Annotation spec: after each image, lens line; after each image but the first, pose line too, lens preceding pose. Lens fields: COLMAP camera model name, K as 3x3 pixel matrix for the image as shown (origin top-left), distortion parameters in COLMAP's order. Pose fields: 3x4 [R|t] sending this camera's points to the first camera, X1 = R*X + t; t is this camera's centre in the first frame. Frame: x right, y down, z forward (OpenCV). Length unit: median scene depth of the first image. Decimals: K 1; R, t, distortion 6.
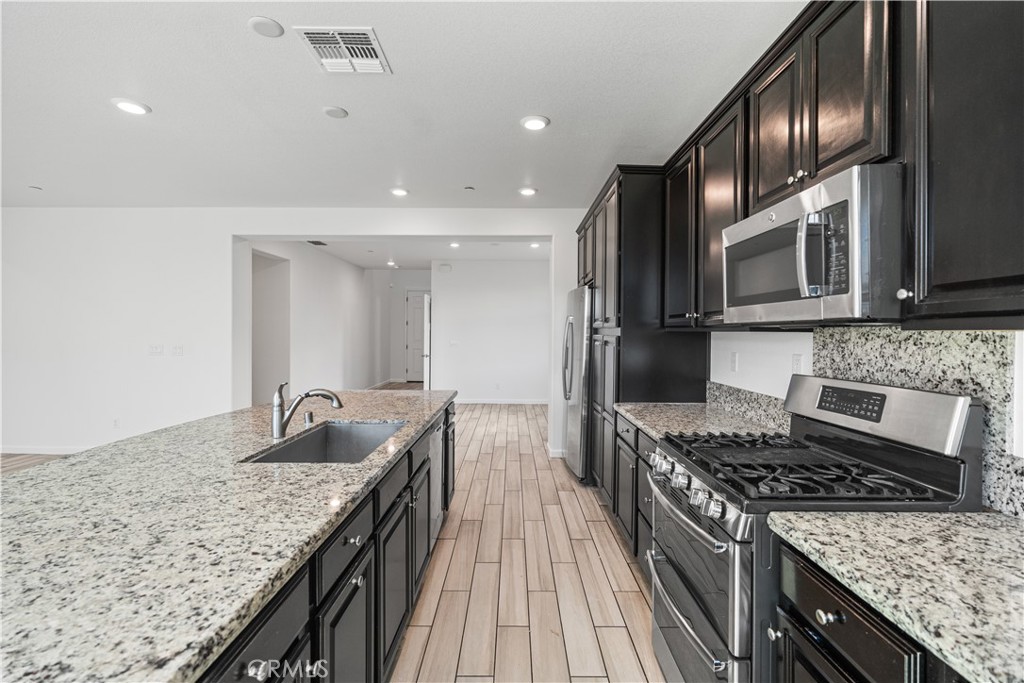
lens RADIAL K [[450.2, 0, 517.7], [0, 450.2, 332.4], [0, 0, 1]] dist [-0.003910, 0.001703]
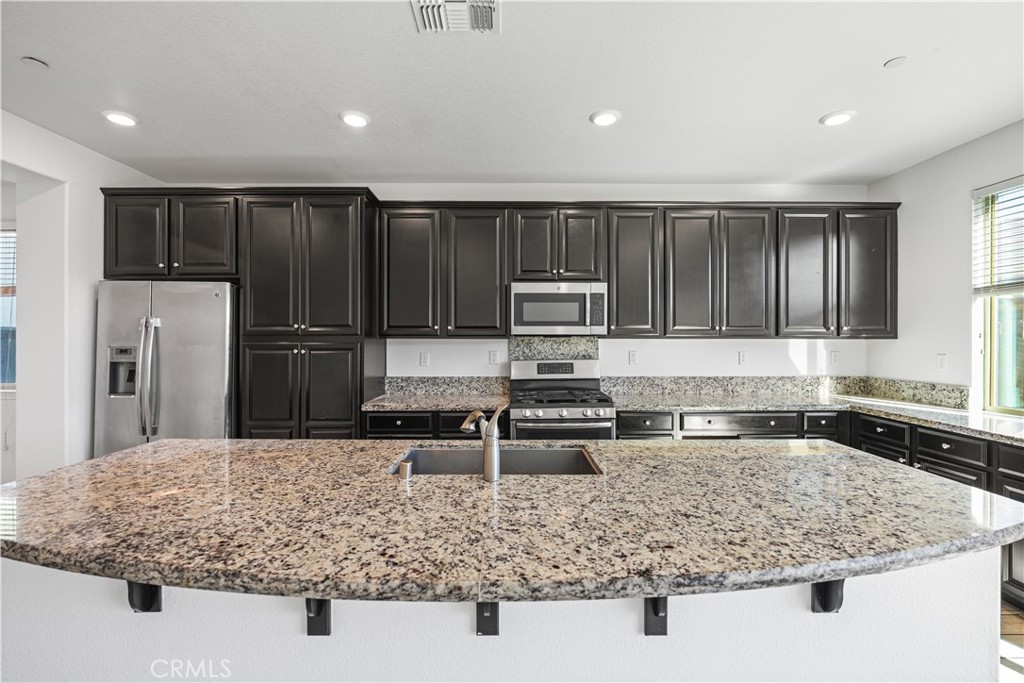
lens RADIAL K [[450.2, 0, 509.1], [0, 450.2, 341.2], [0, 0, 1]] dist [-0.003910, 0.001703]
pose [[0.003350, -0.008366, 0.999959, -1.696554], [0.001352, 0.999964, 0.008362, -0.010088], [-0.999993, 0.001324, 0.003361, 1.266725]]
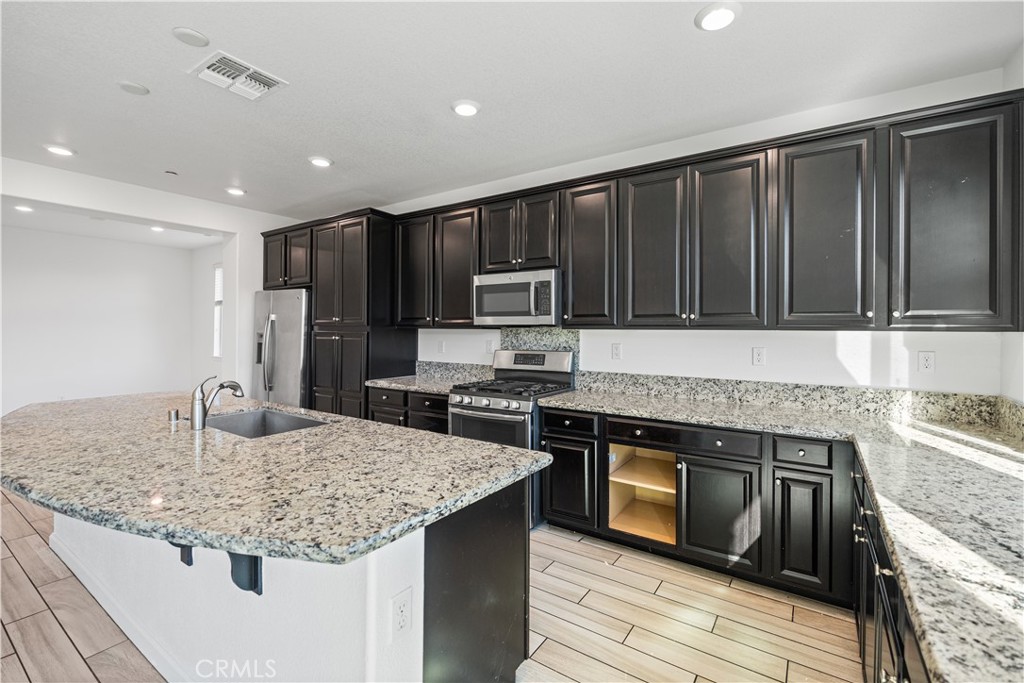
lens RADIAL K [[450.2, 0, 512.2], [0, 450.2, 332.4], [0, 0, 1]] dist [-0.003910, 0.001703]
pose [[0.569850, -0.007341, 0.821716, -1.280788], [-0.001746, 0.999947, 0.010144, -0.009803], [-0.821747, -0.007215, 0.569807, -0.277032]]
